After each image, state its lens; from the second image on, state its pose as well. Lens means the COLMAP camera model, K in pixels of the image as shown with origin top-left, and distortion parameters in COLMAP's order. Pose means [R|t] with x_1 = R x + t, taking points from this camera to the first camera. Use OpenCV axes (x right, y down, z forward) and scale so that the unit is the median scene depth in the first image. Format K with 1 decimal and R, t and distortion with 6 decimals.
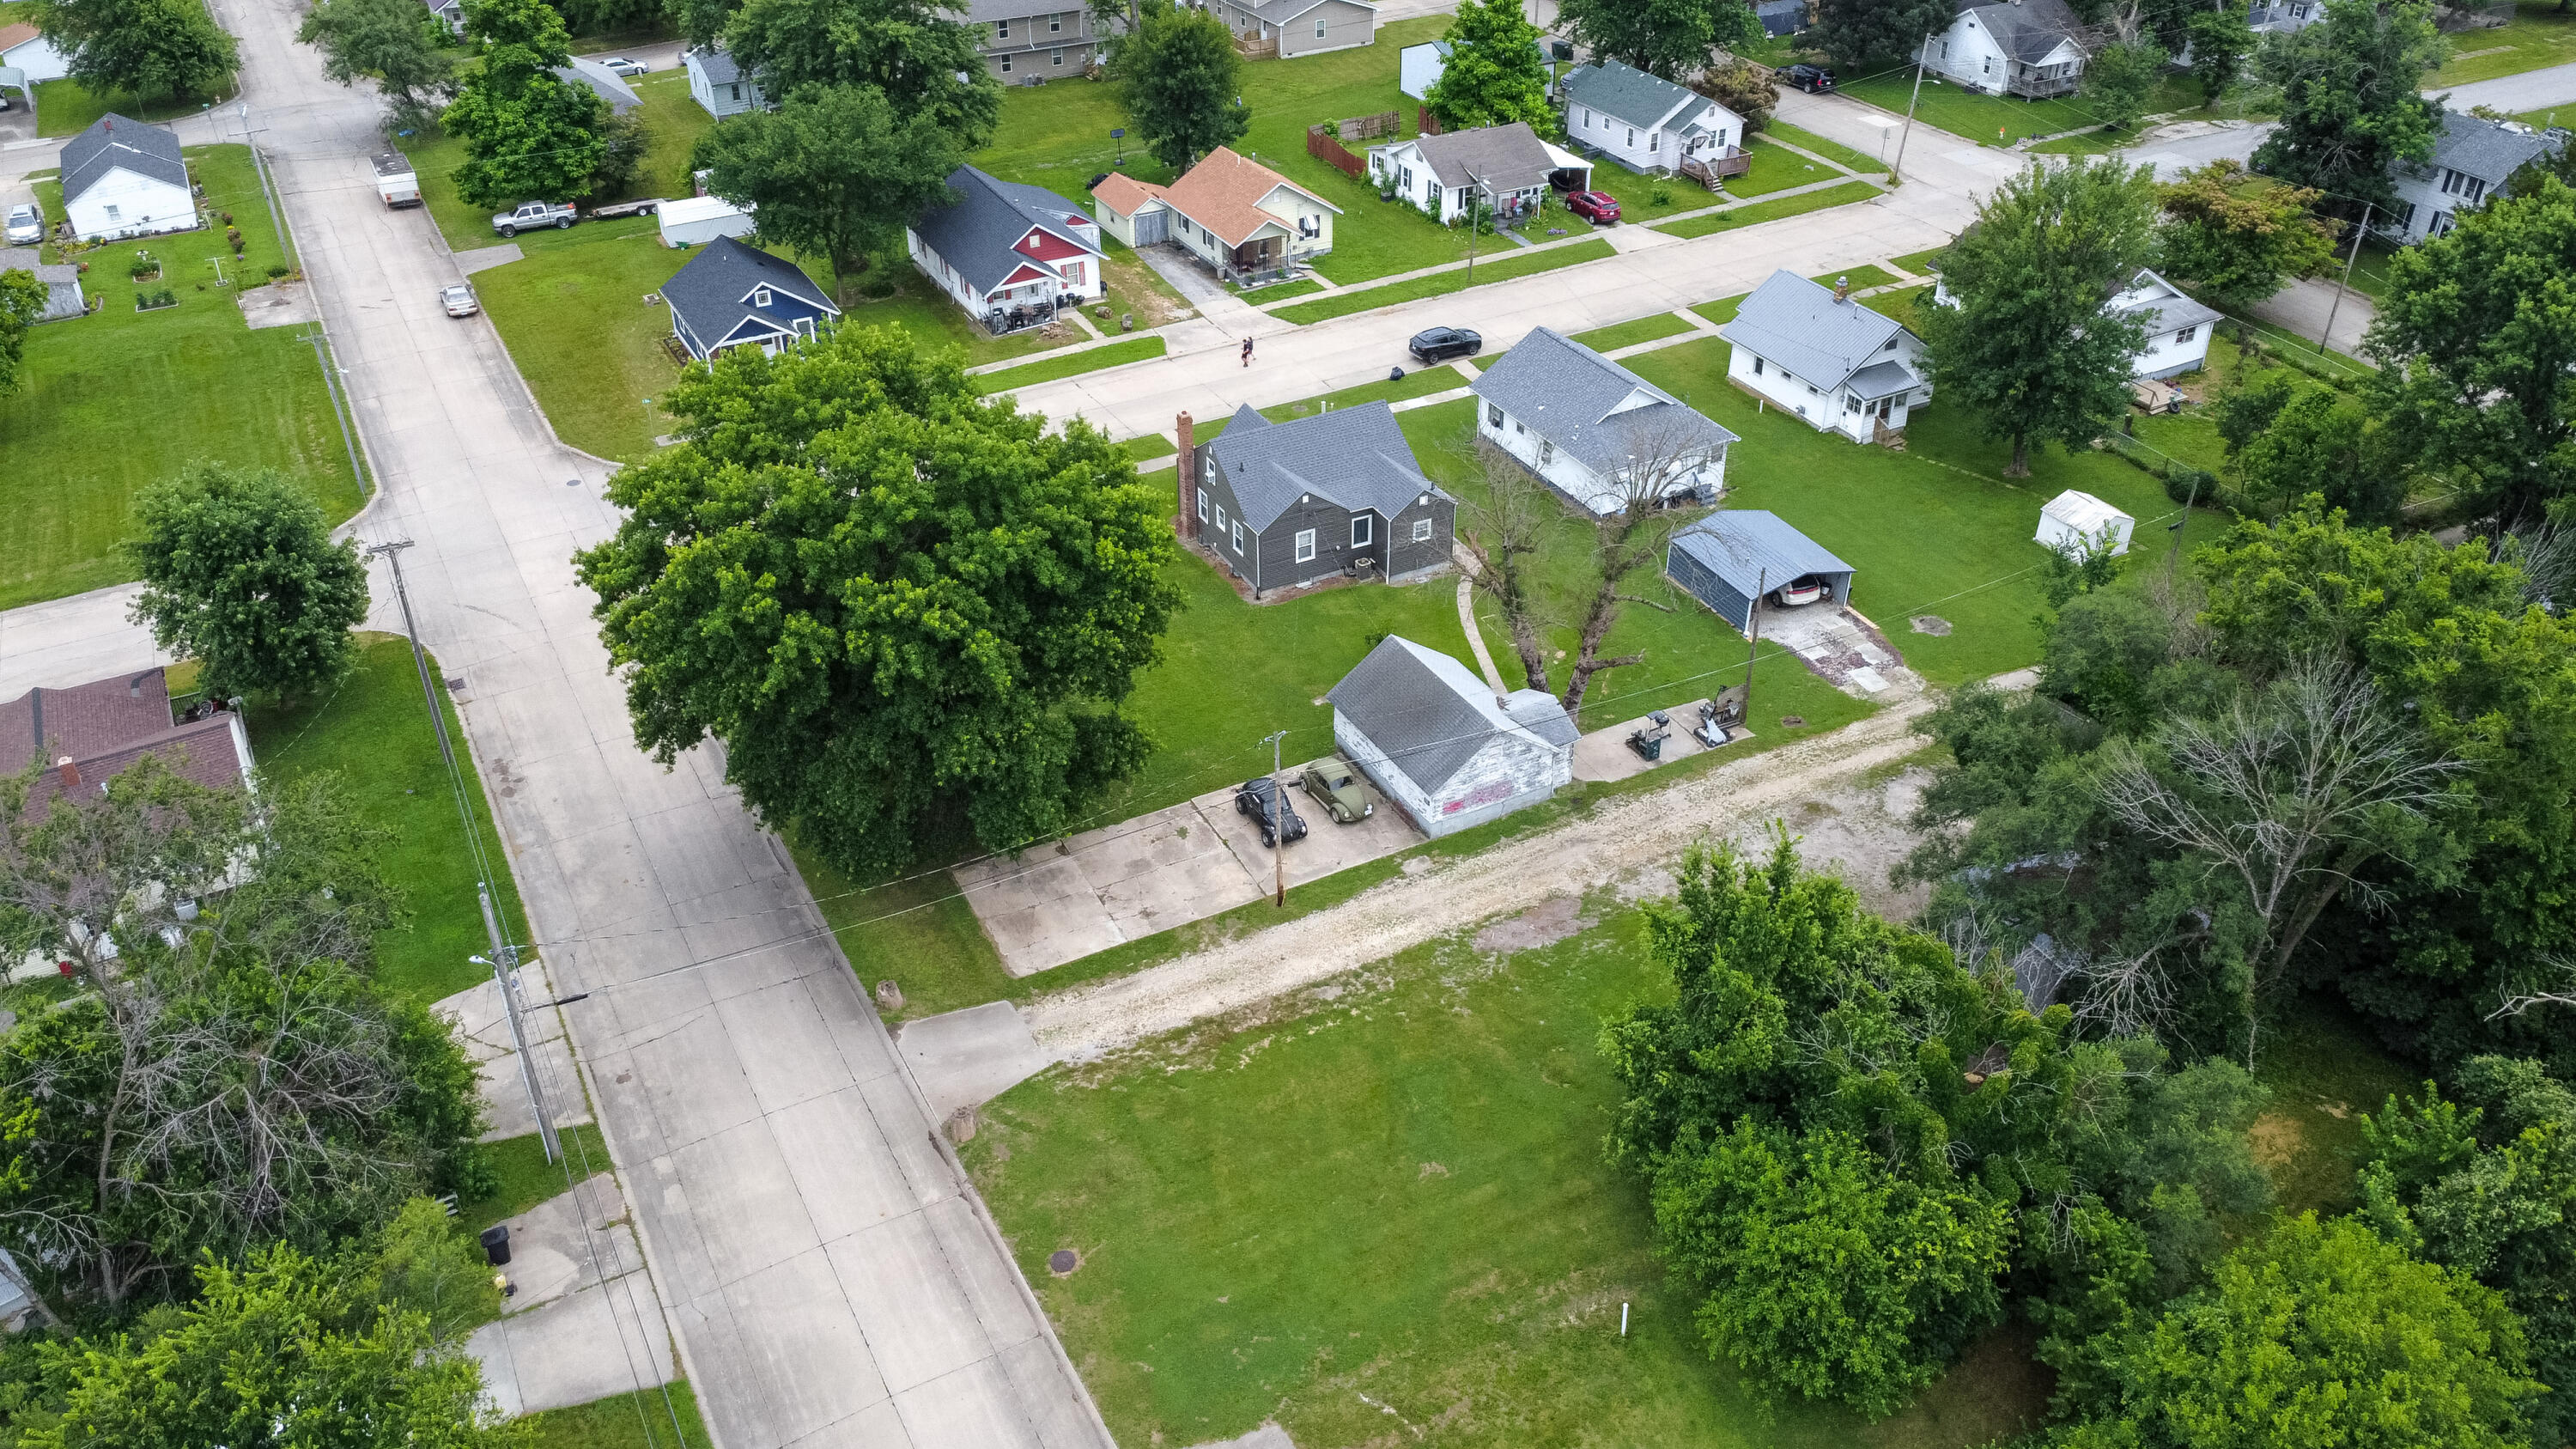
lens RADIAL K [[1924.4, 0, 1288.8], [0, 1924.4, 735.3], [0, 0, 1]] dist [0.008025, 0.003393]
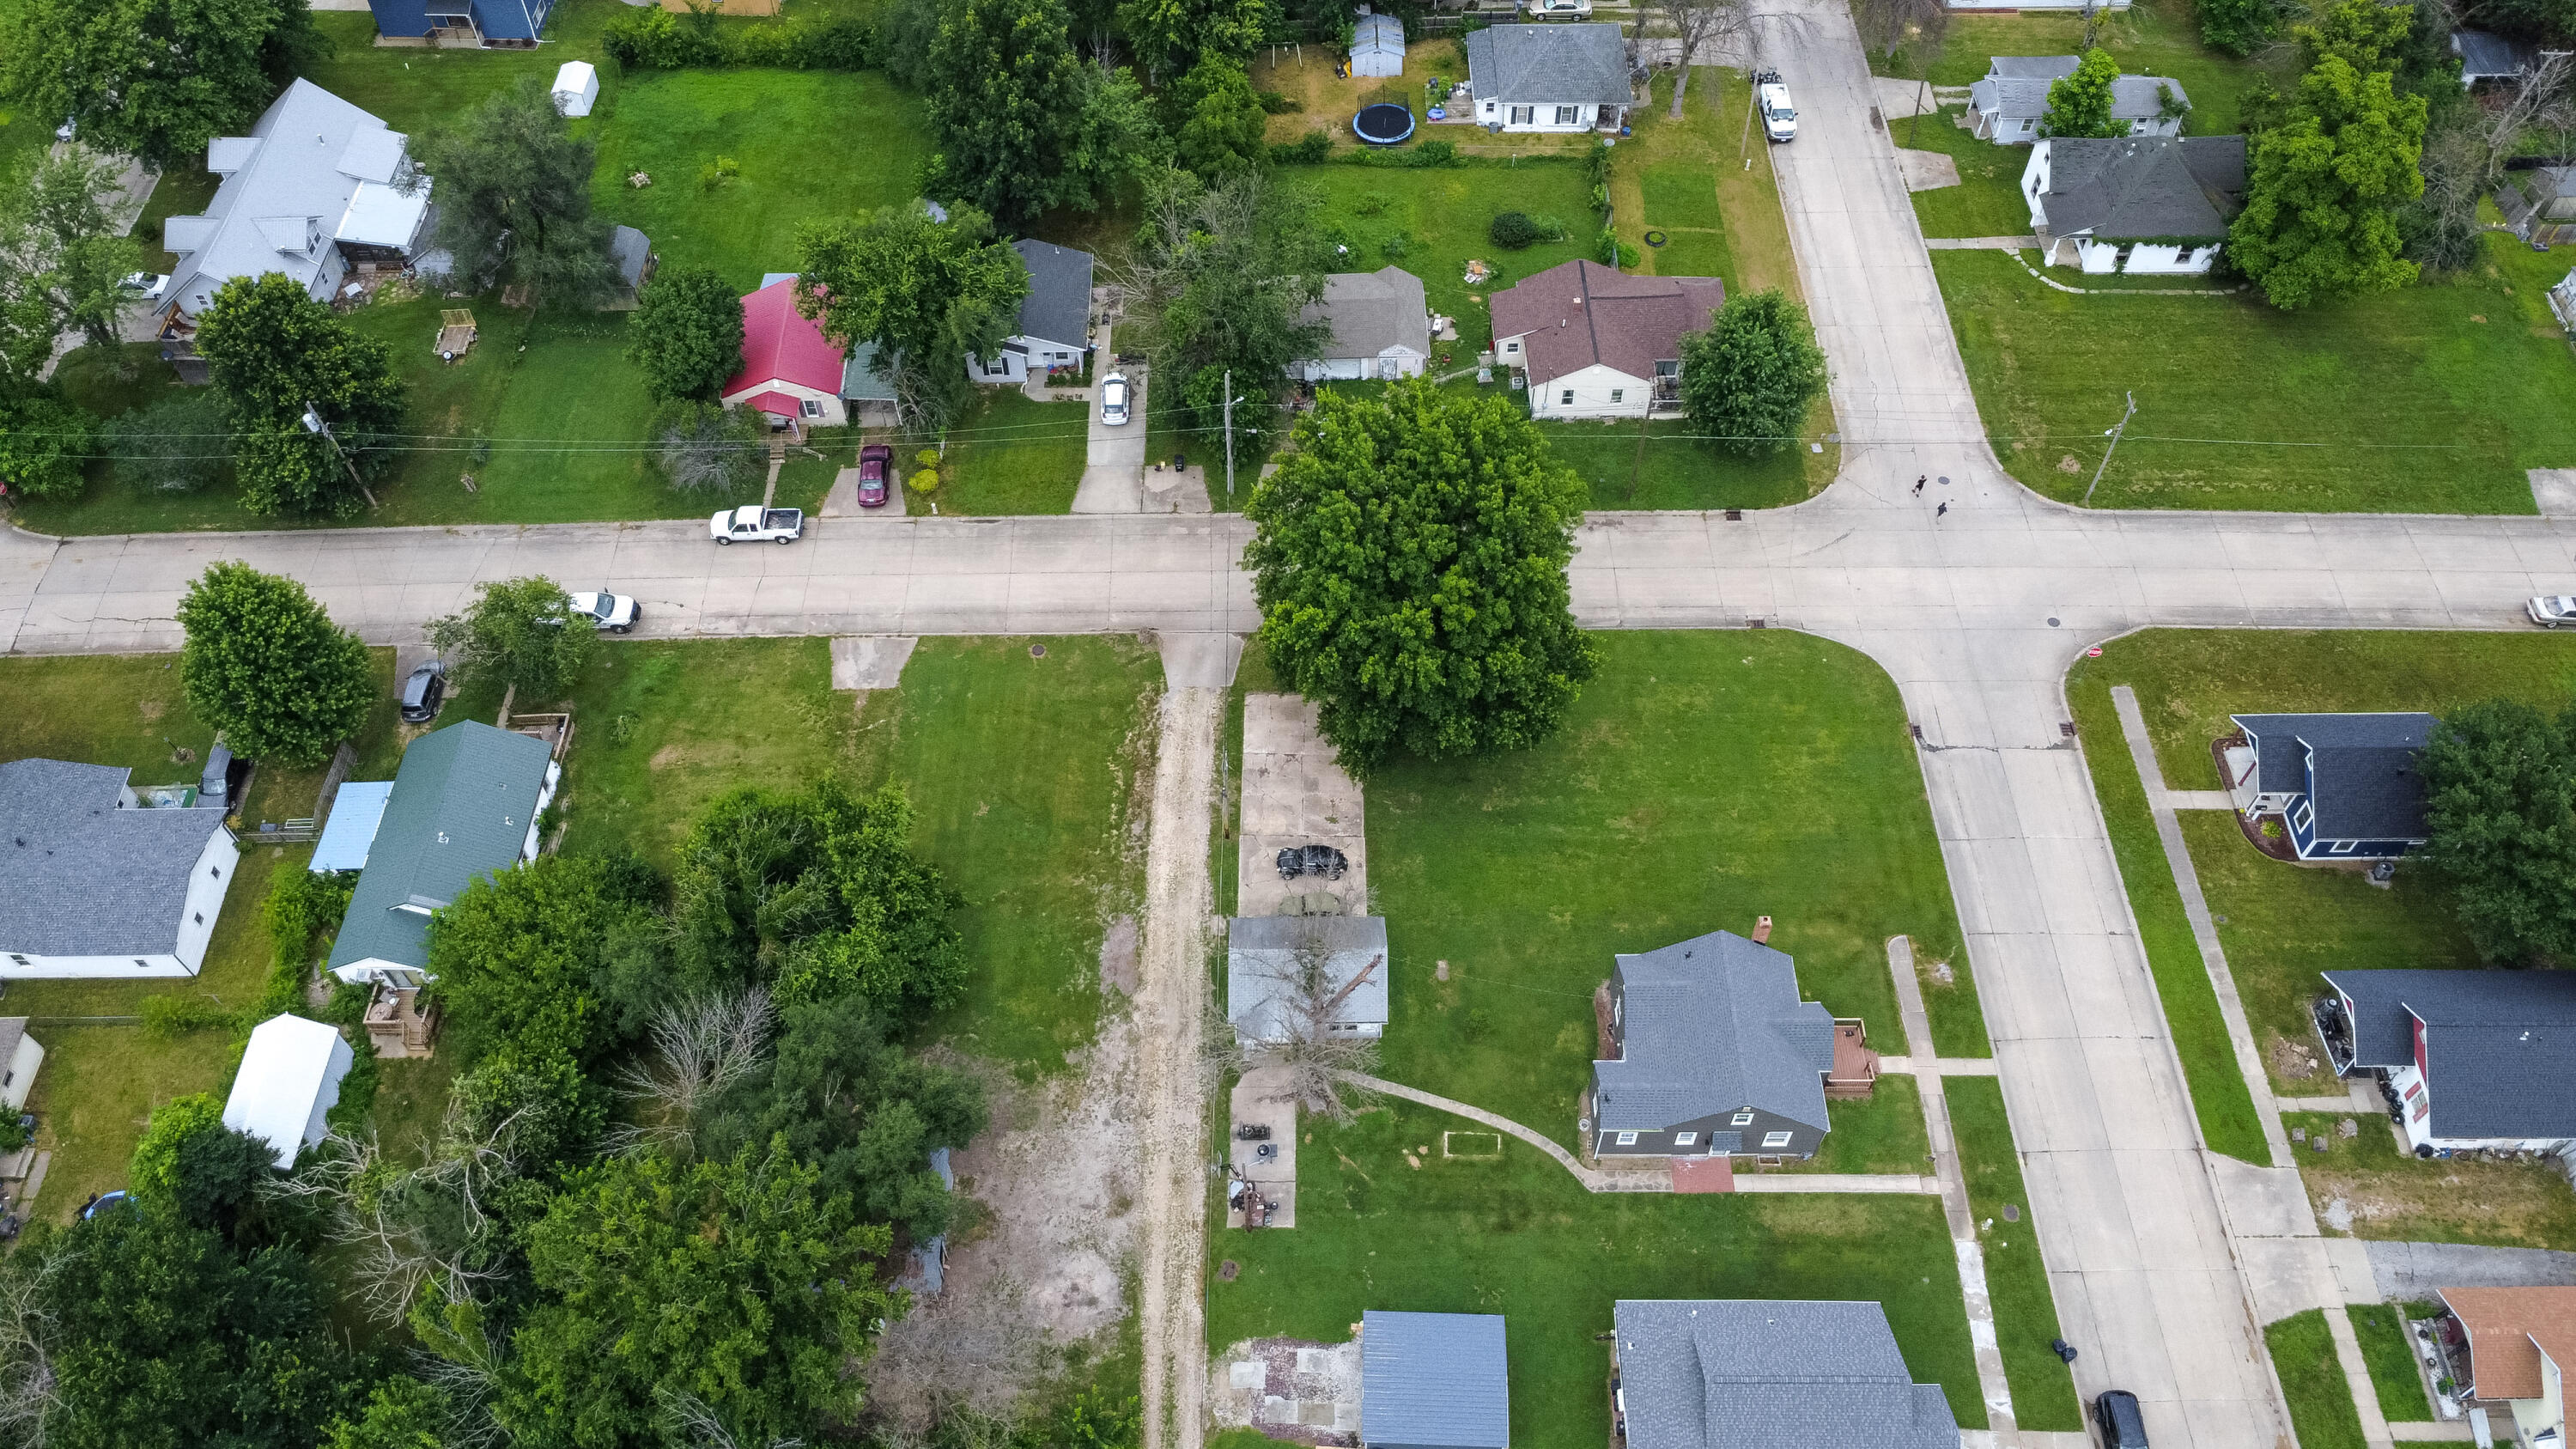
lens RADIAL K [[1924.4, 0, 1289.3], [0, 1924.4, 727.2], [0, 0, 1]] dist [0.008025, 0.003393]
pose [[-0.468413, 0.718571, -0.514048, 0.653820], [-0.491572, 0.271489, 0.827437, -1.150897], [0.734130, 0.640273, 0.226060, 0.610126]]
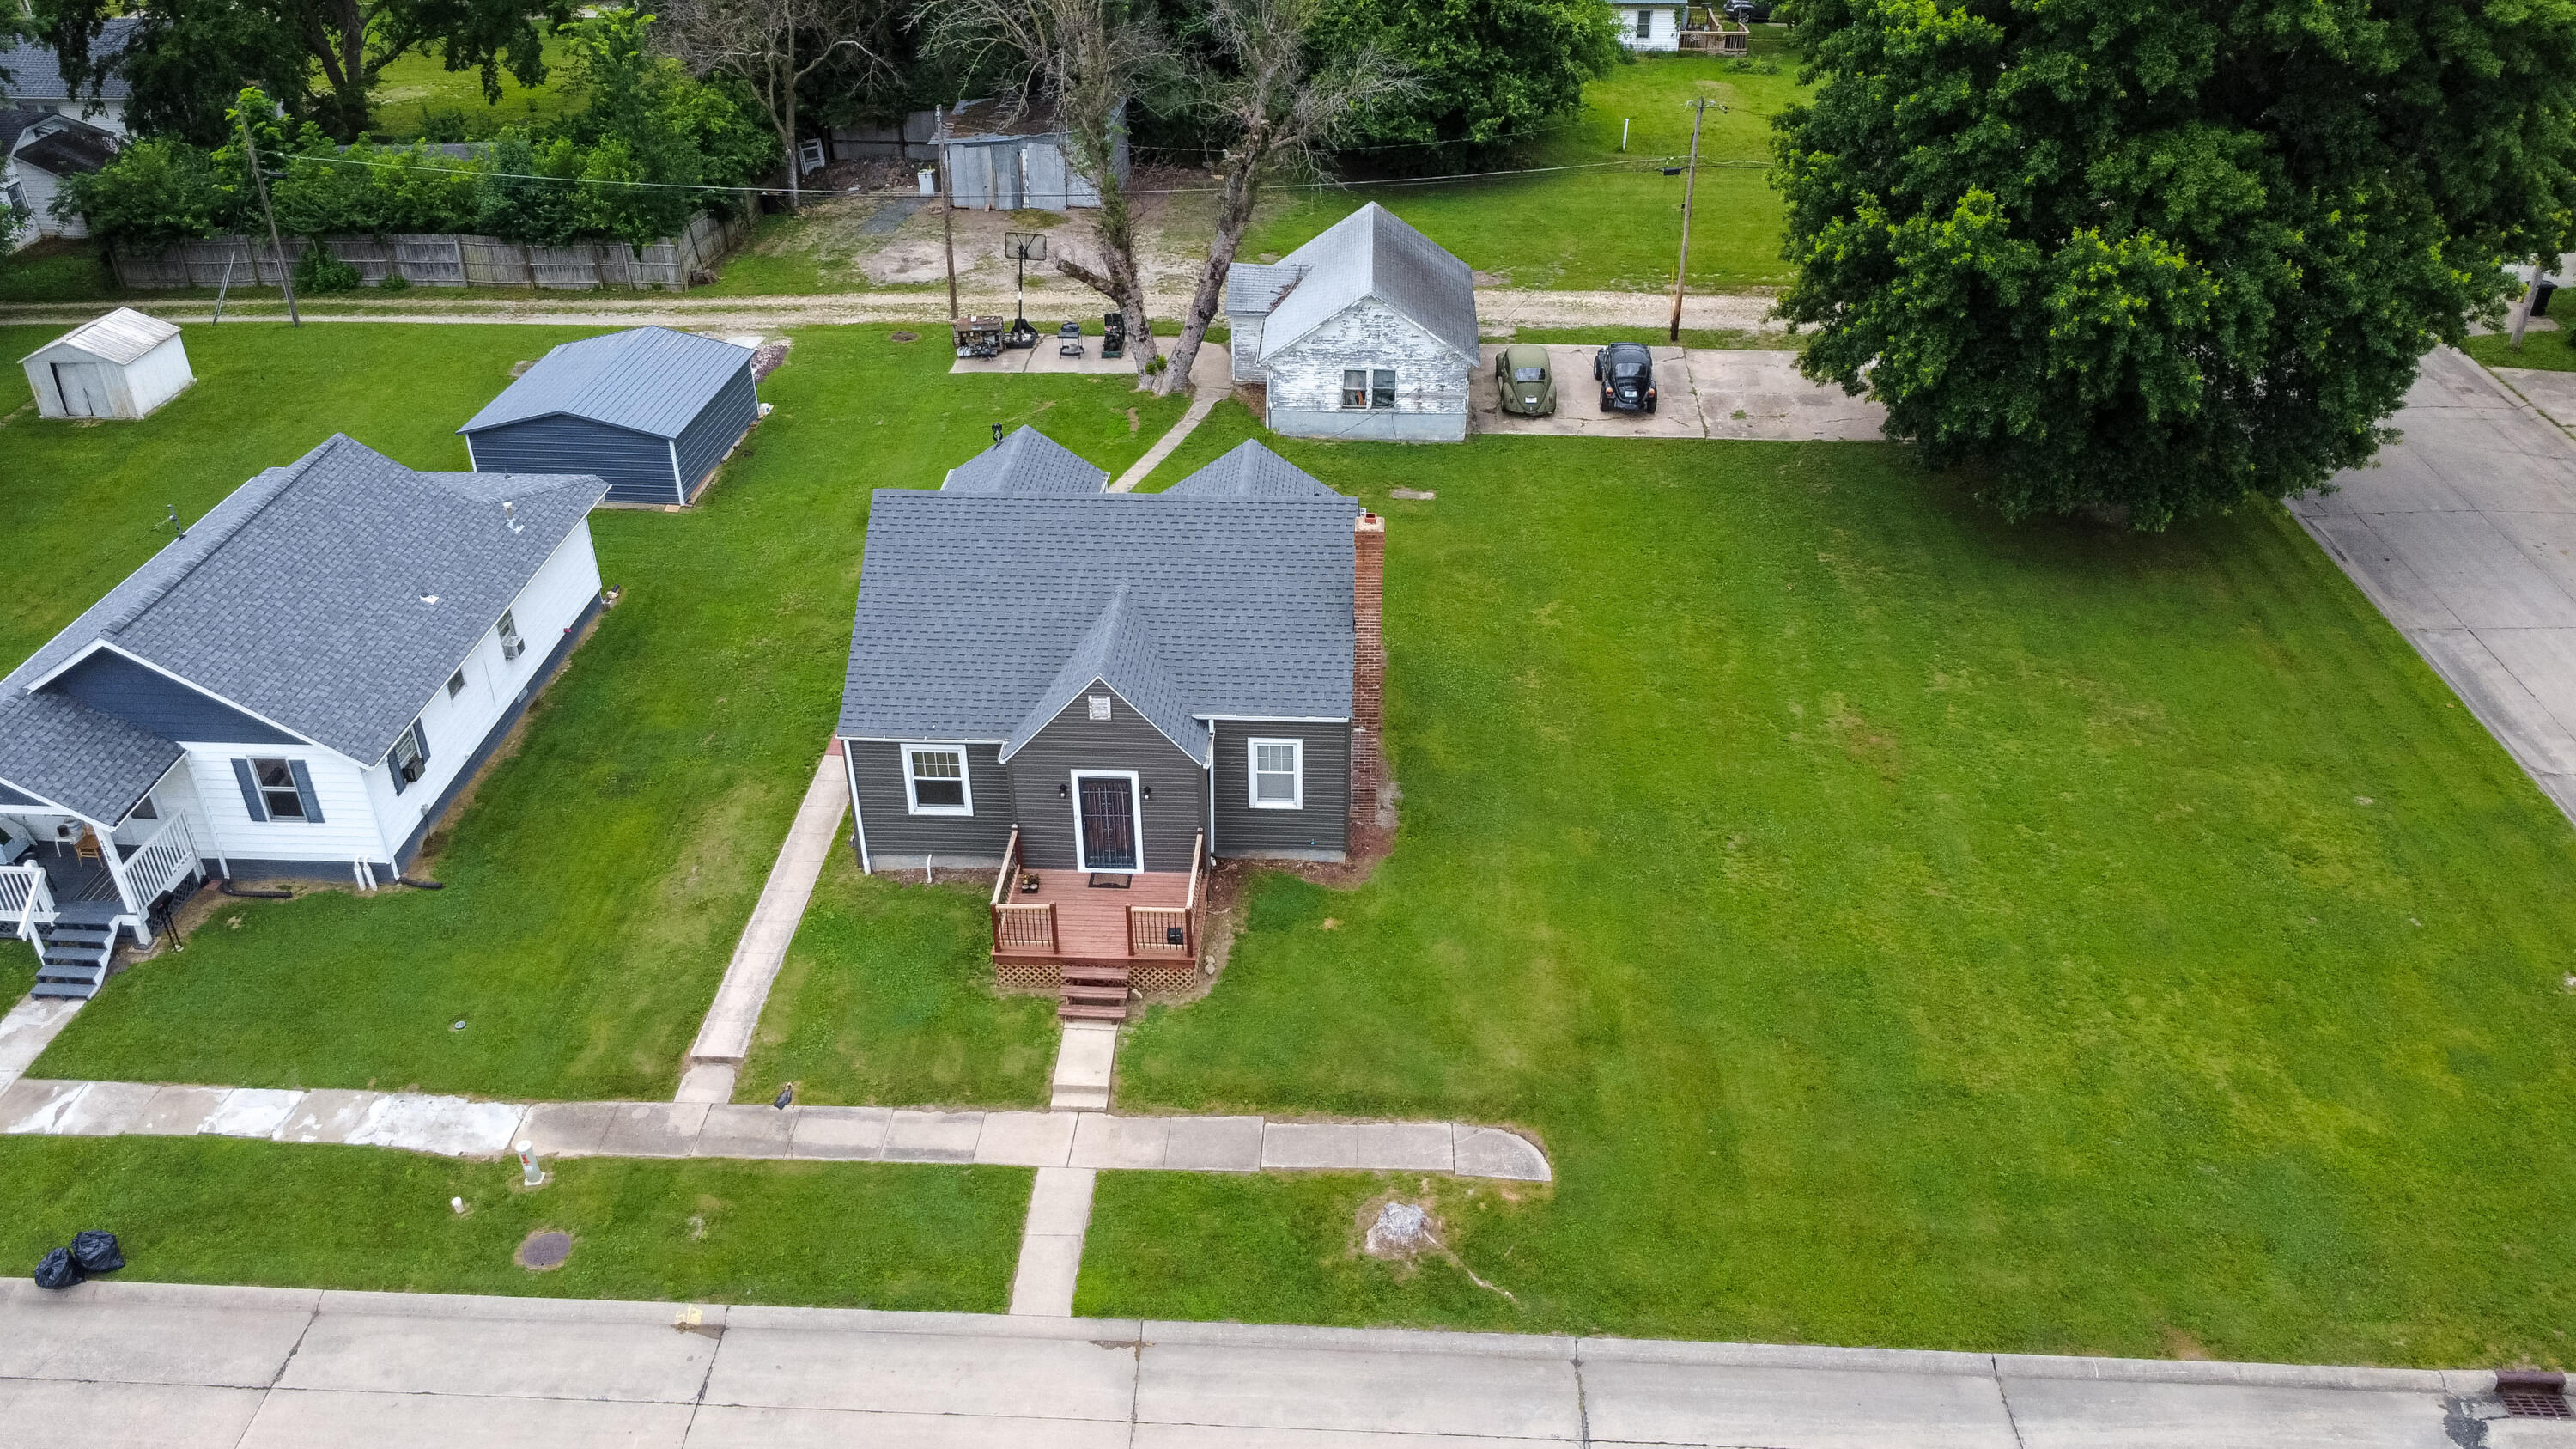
lens RADIAL K [[1924.4, 0, 1291.2], [0, 1924.4, 724.9], [0, 0, 1]] dist [0.008025, 0.003393]
pose [[-0.858341, -0.264363, 0.439731, -0.269822], [0.296439, 0.444001, 0.845569, -0.587661], [-0.418778, 0.856140, -0.302737, 1.413098]]
